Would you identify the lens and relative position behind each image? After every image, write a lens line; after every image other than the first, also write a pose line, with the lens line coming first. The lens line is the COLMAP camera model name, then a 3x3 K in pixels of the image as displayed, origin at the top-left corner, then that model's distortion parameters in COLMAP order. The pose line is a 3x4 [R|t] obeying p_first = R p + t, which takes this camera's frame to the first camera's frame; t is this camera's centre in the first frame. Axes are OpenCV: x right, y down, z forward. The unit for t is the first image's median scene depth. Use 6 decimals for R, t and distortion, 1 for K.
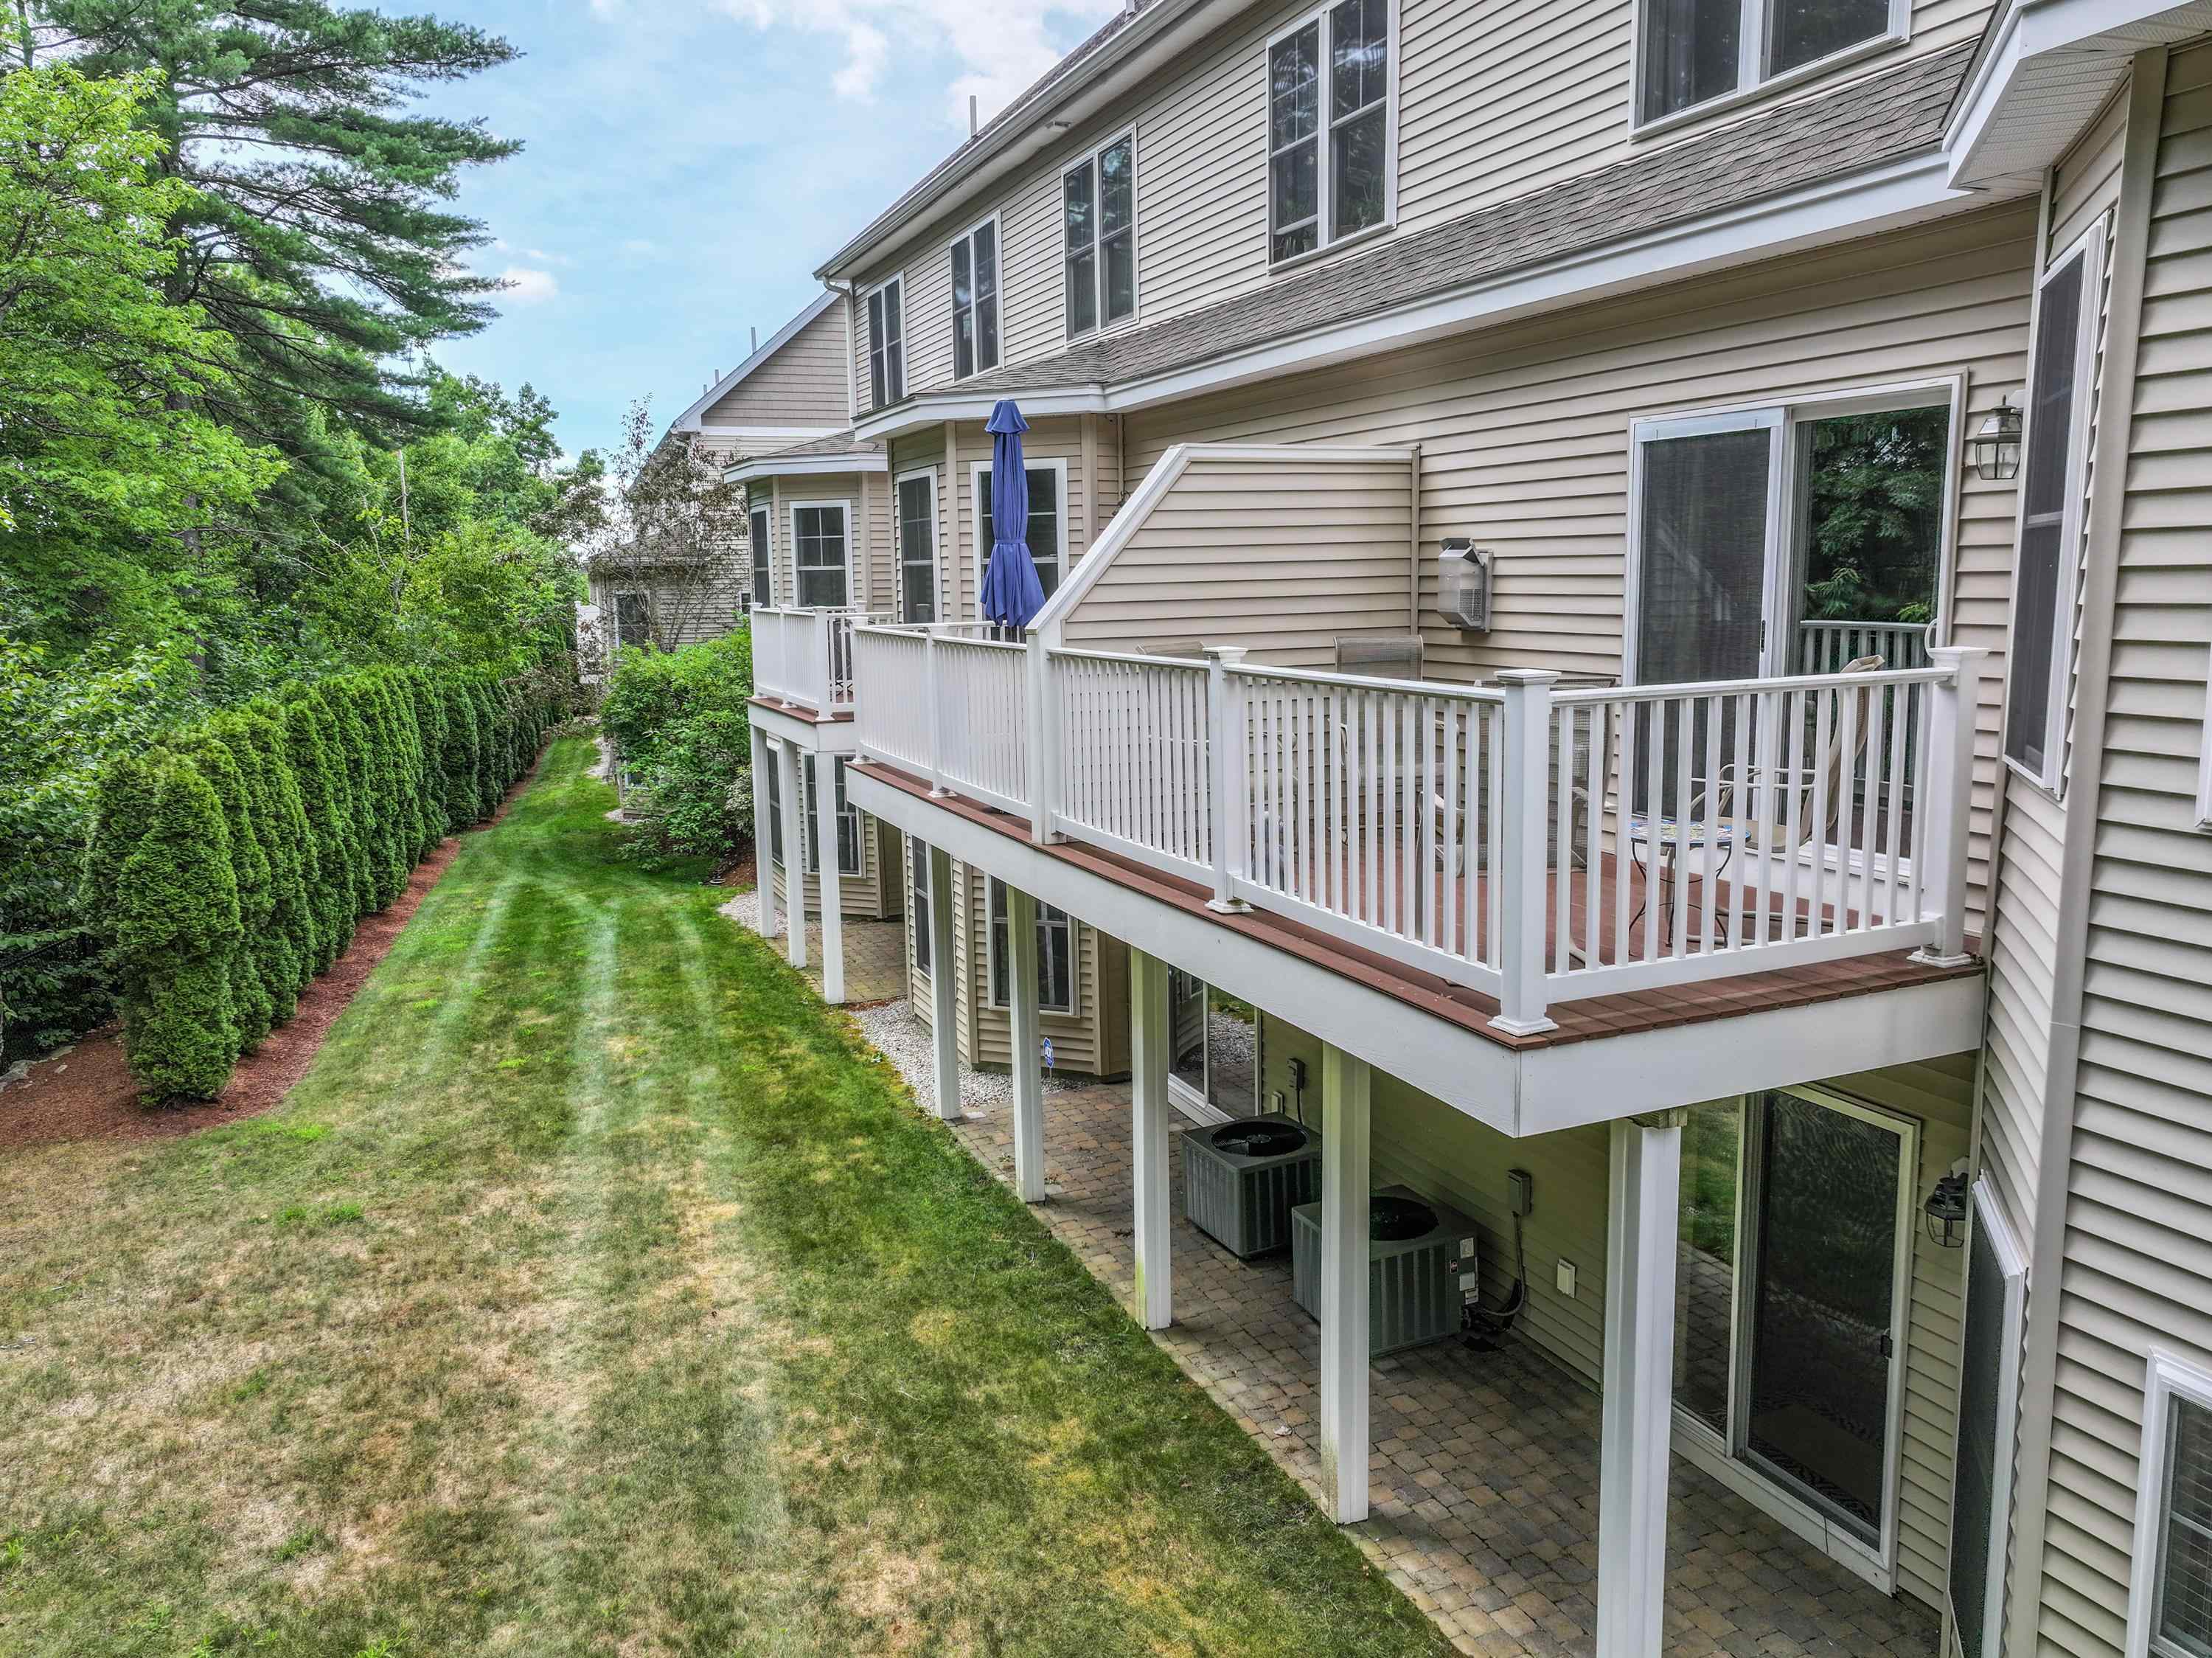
lens RADIAL K [[1593.2, 0, 1104.9], [0, 1593.2, 822.9], [0, 0, 1]] dist [0.001452, 0.015294]
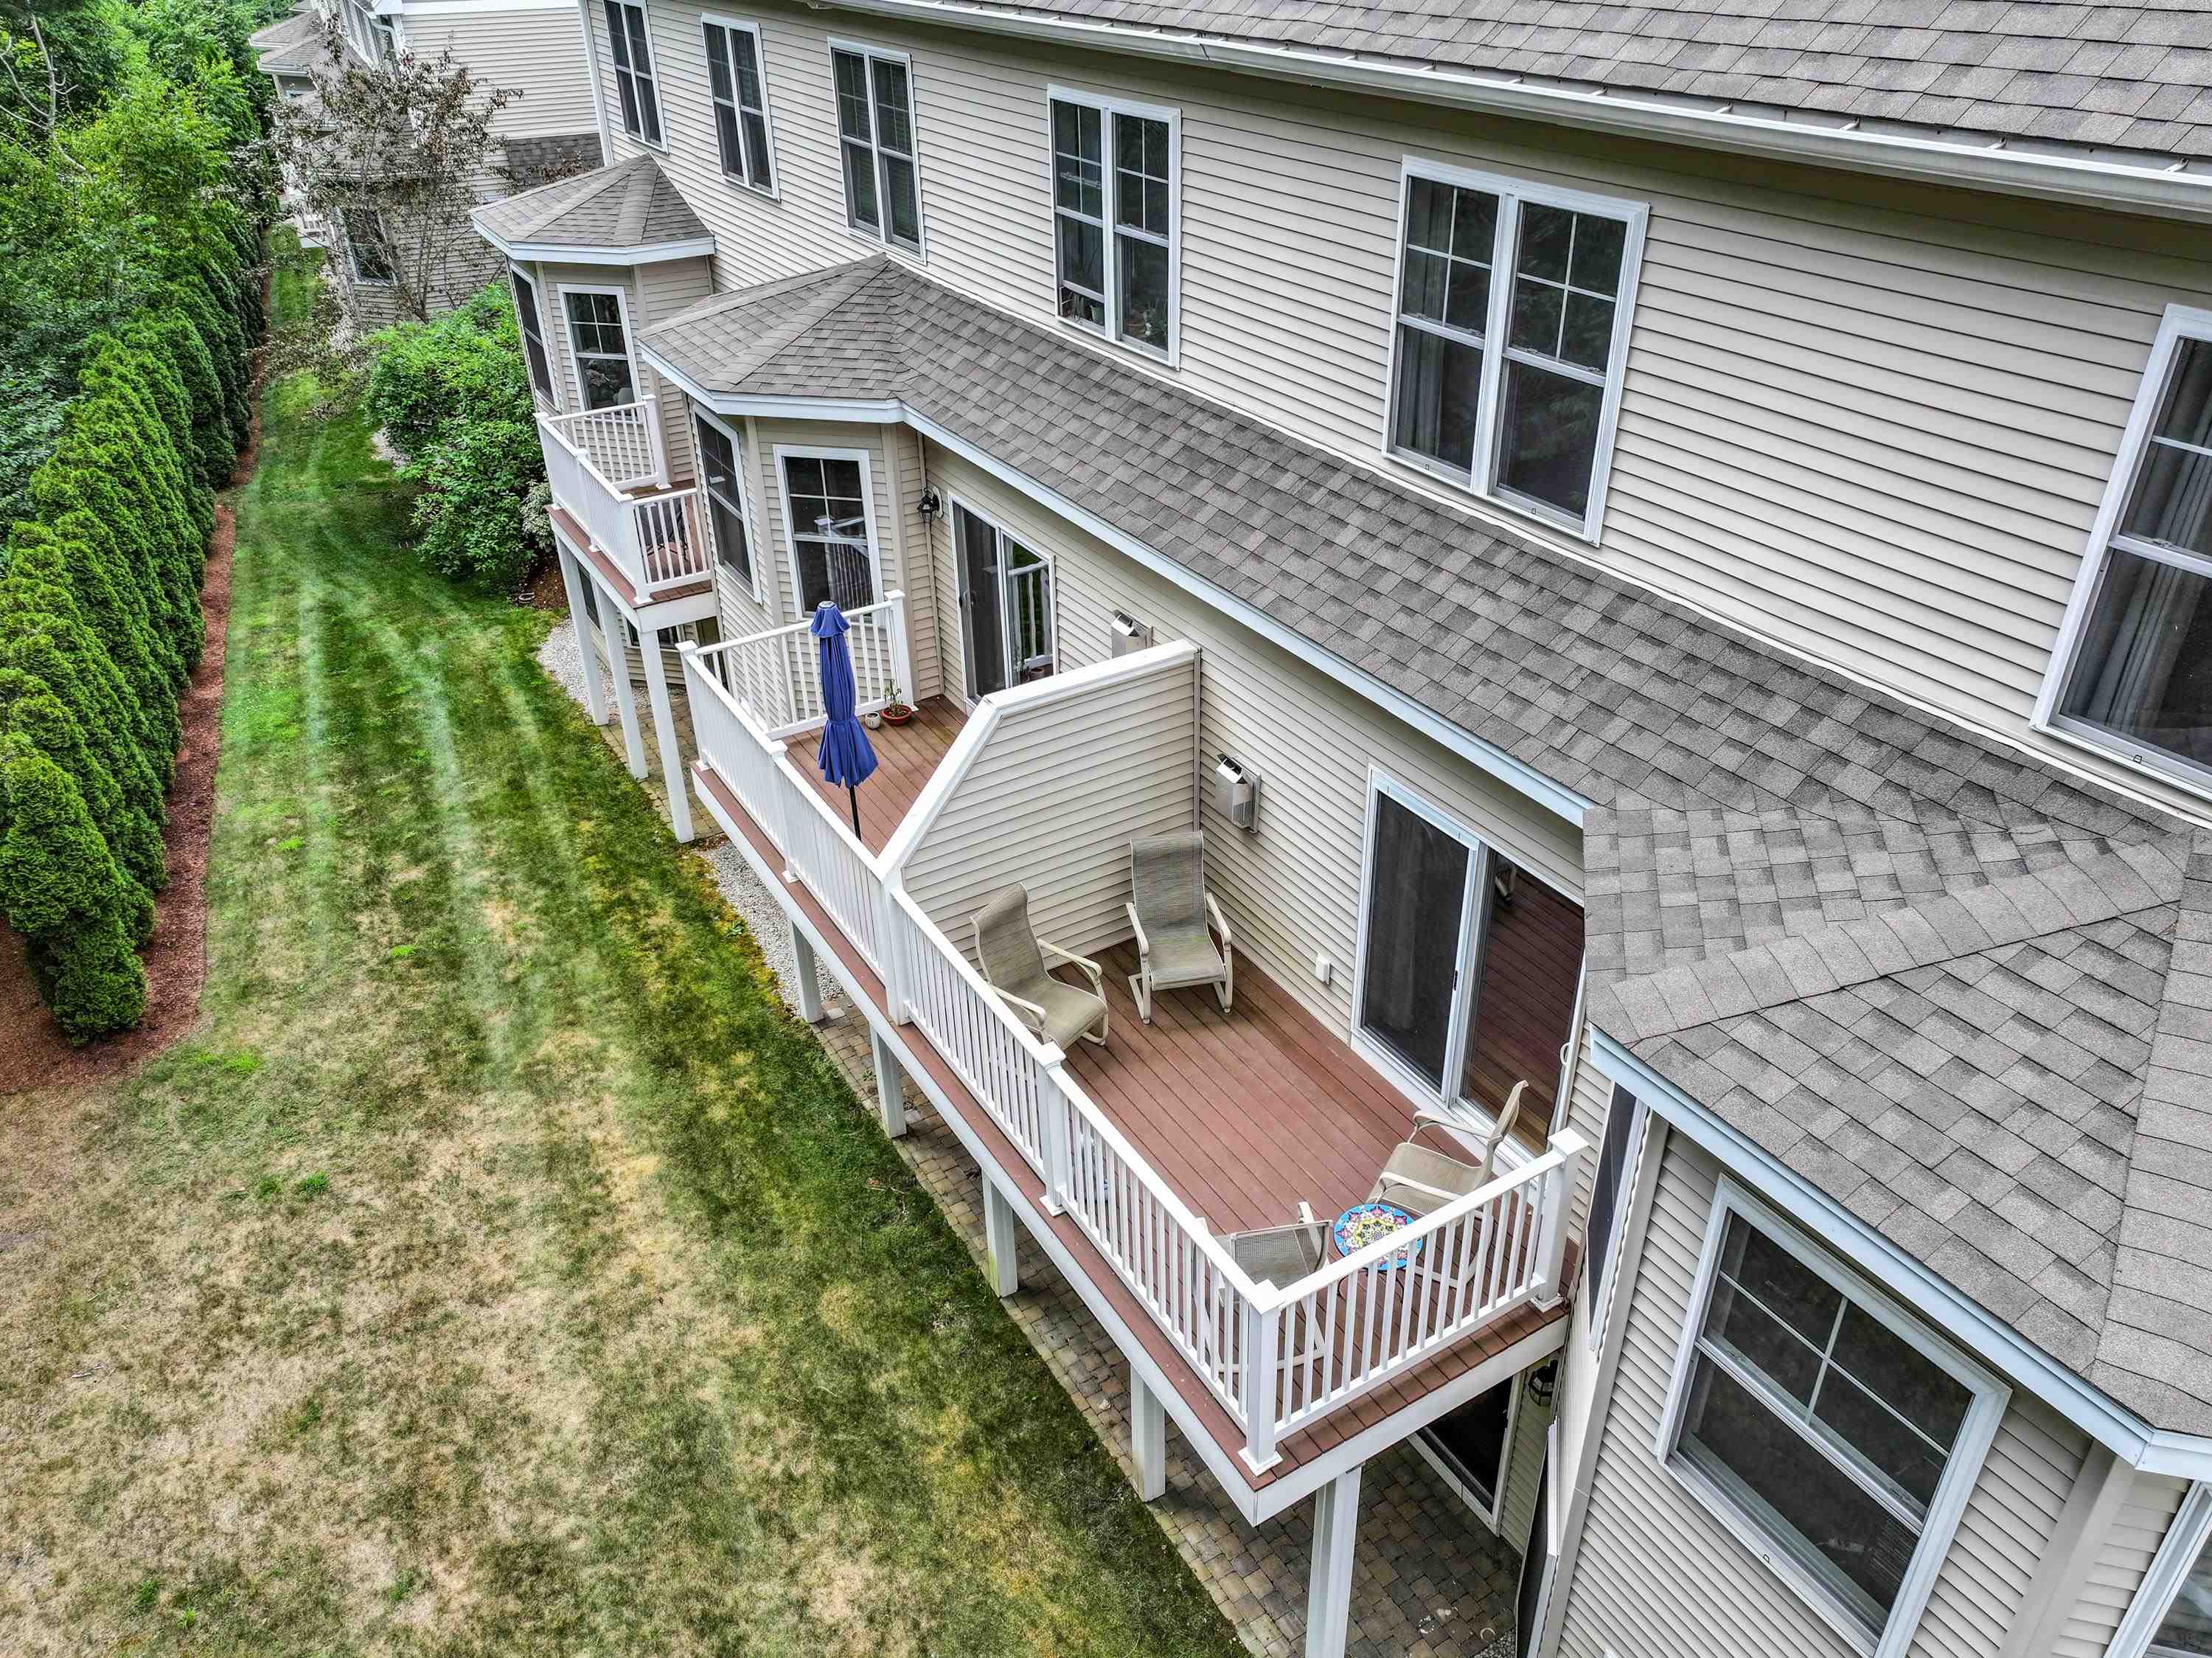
lens RADIAL K [[1593.2, 0, 1104.8], [0, 1593.2, 829.8], [0, 0, 1]] dist [0.001452, 0.015294]
pose [[0.991144, -0.072778, 0.111076, -0.006347], [0.024933, 0.923559, 0.382644, -0.533484], [-0.130433, -0.376486, 0.917195, -0.082730]]
